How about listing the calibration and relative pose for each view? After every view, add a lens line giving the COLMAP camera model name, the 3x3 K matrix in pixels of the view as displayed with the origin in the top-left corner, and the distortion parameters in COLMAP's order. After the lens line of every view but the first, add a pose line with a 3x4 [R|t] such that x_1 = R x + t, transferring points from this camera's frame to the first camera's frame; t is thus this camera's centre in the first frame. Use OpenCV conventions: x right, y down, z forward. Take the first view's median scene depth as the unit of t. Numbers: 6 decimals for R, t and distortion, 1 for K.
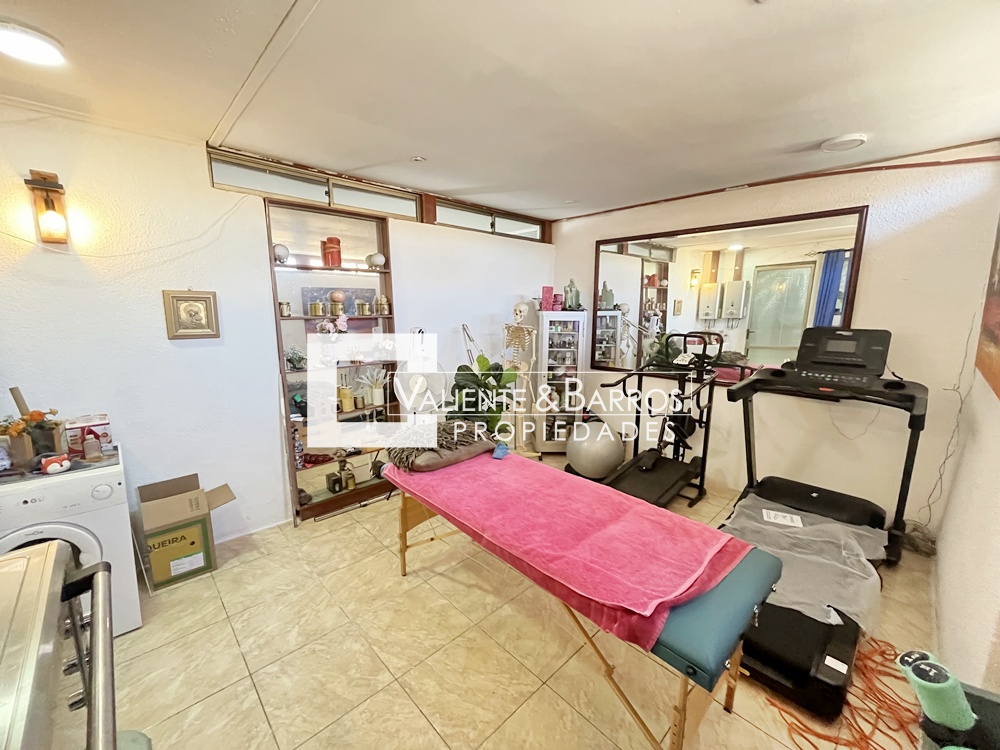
lens RADIAL K [[402.4, 0, 498.0], [0, 402.4, 378.4], [0, 0, 1]] dist [-0.001567, -0.000780]
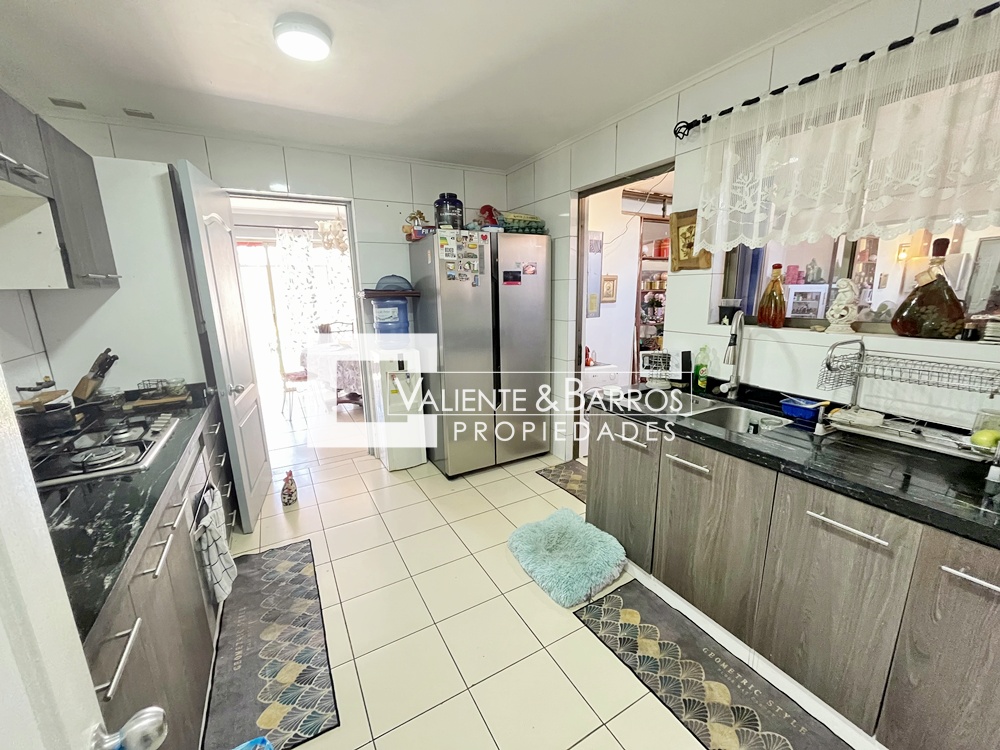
lens RADIAL K [[402.4, 0, 501.6], [0, 402.4, 375.3], [0, 0, 1]] dist [-0.001567, -0.000780]
pose [[0.969980, 0.033333, -0.240891, -0.451334], [-0.023876, 0.998829, 0.042074, 0.089271], [0.242011, -0.035059, 0.969640, -0.474490]]
